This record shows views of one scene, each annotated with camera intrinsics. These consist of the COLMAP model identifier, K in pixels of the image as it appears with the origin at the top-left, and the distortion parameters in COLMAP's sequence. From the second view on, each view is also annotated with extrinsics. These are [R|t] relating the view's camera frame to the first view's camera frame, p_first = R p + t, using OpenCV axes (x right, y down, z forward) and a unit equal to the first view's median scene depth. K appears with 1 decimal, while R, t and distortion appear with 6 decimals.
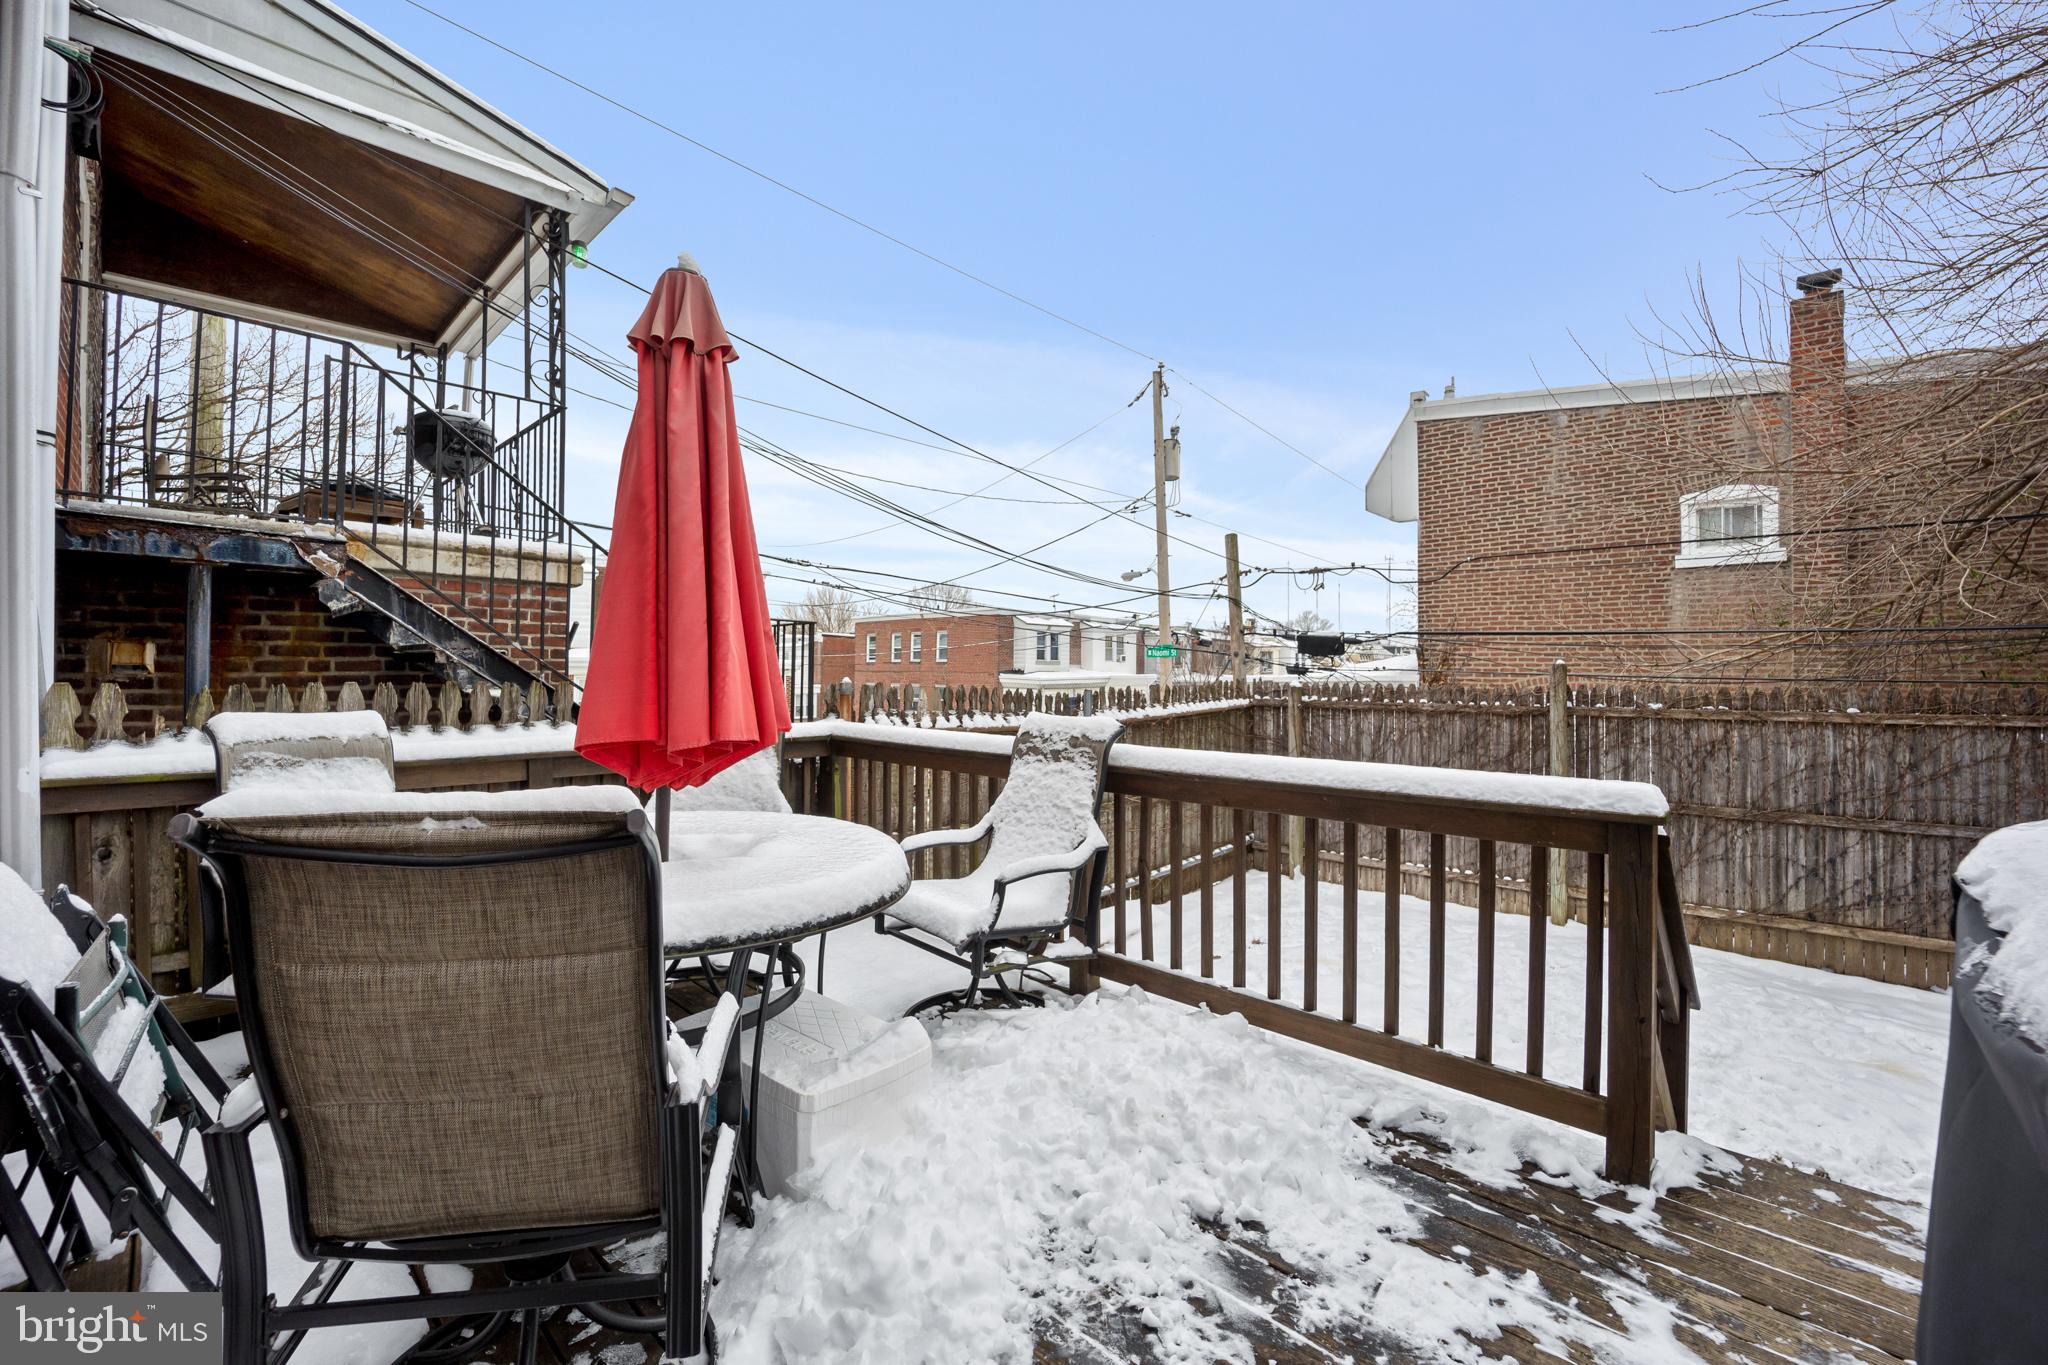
lens RADIAL K [[835.4, 0, 1020.0], [0, 835.4, 669.1], [0, 0, 1]] dist [-0.019236, 0.000617]
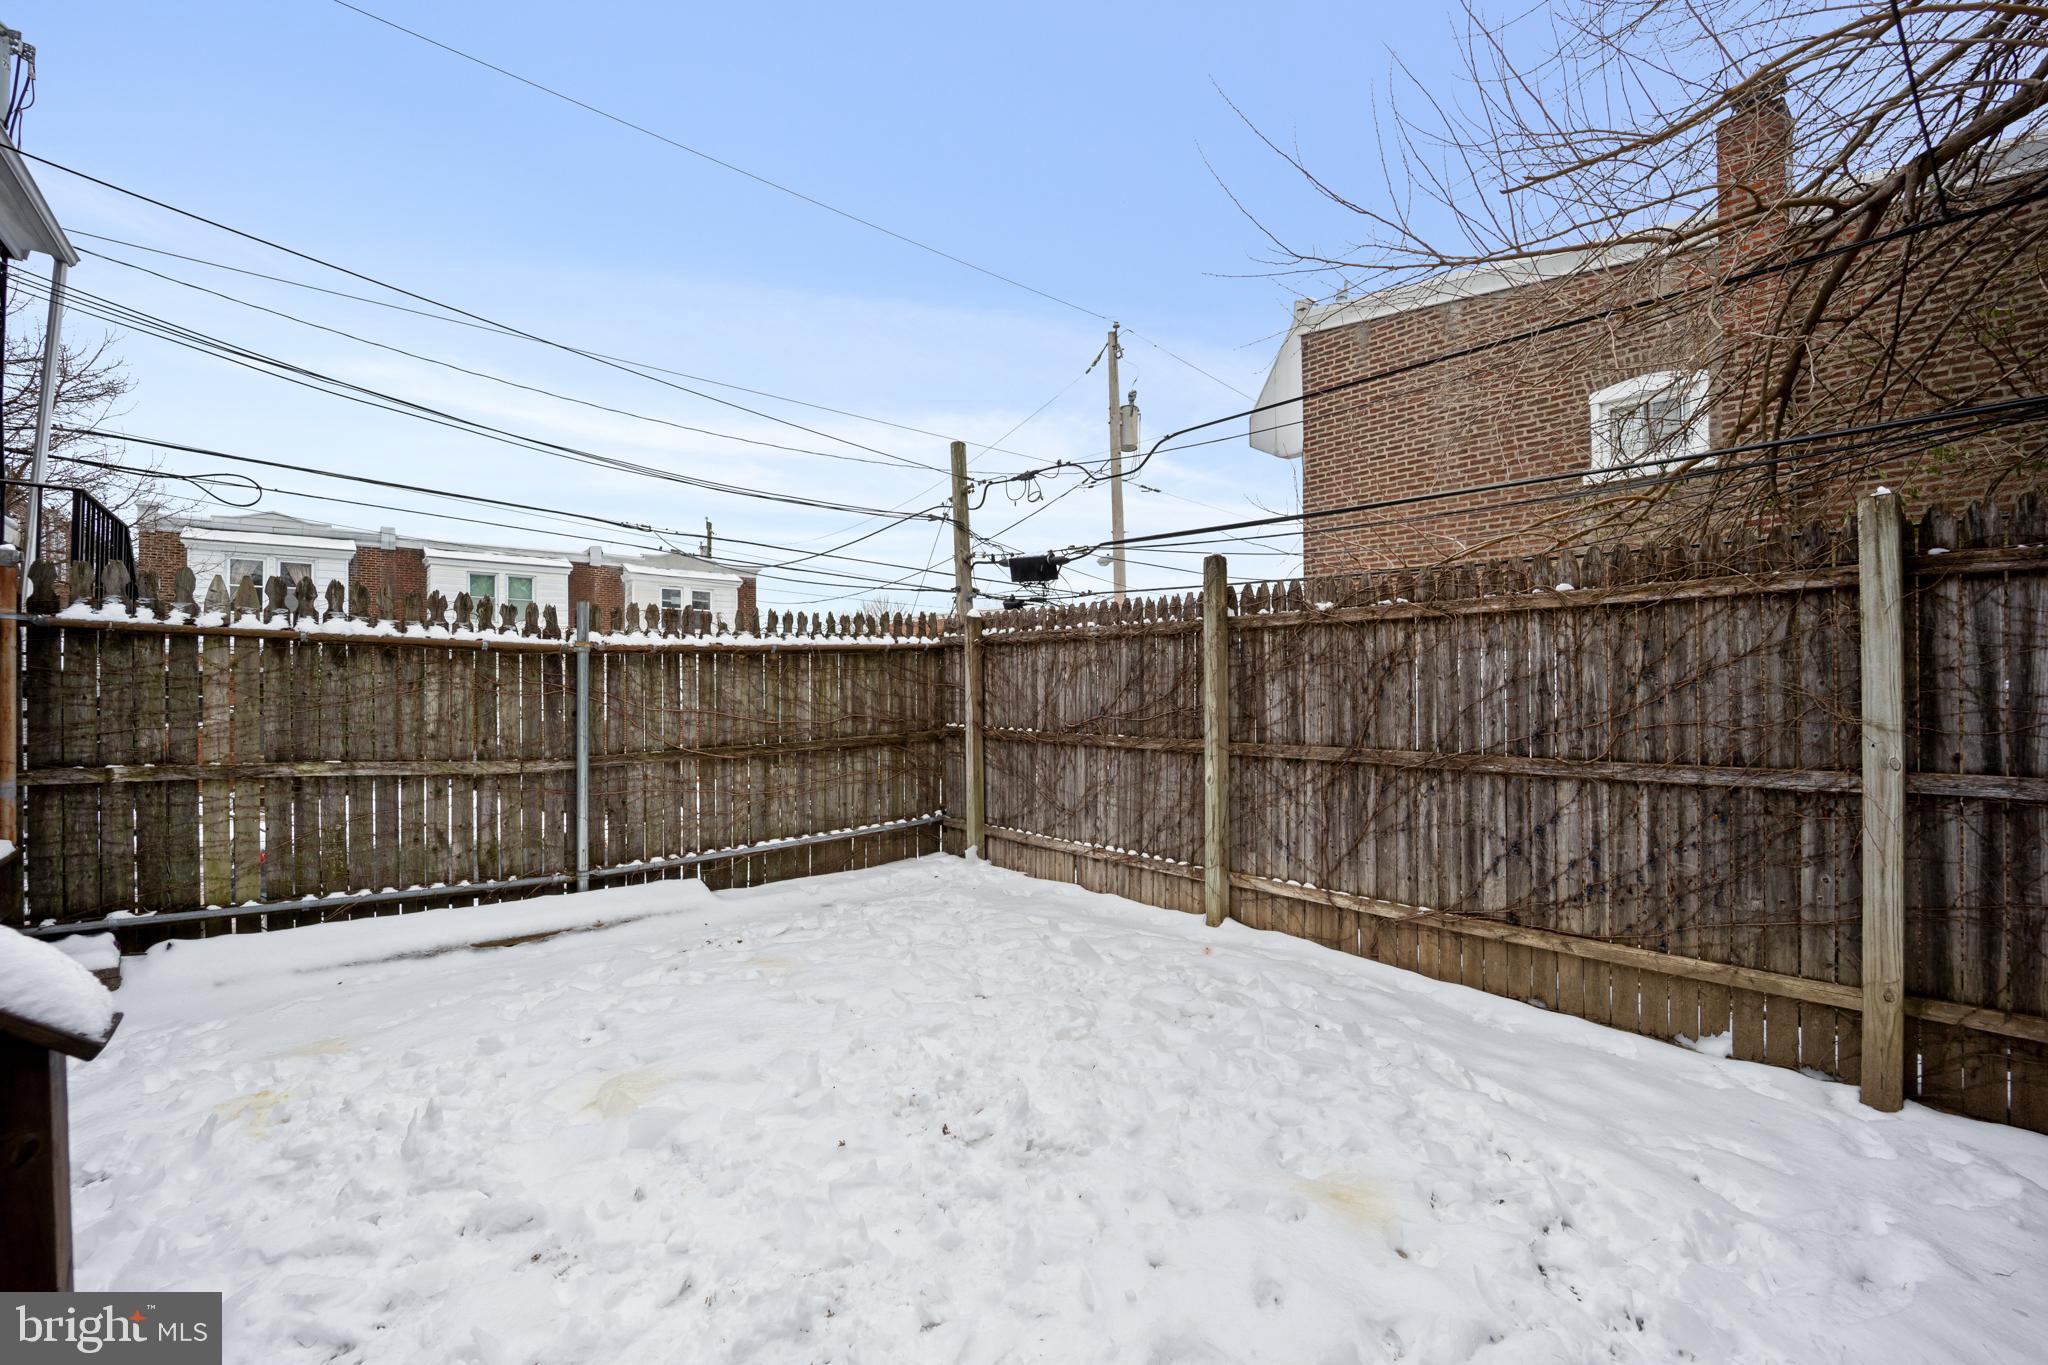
lens RADIAL K [[835.4, 0, 1015.4], [0, 835.4, 679.7], [0, 0, 1]] dist [-0.019236, 0.000617]
pose [[0.995289, -0.005038, -0.096821, 0.640637], [0.005101, 0.999987, 0.000405, 0.114432], [0.096817, -0.000897, 0.995302, 0.321587]]
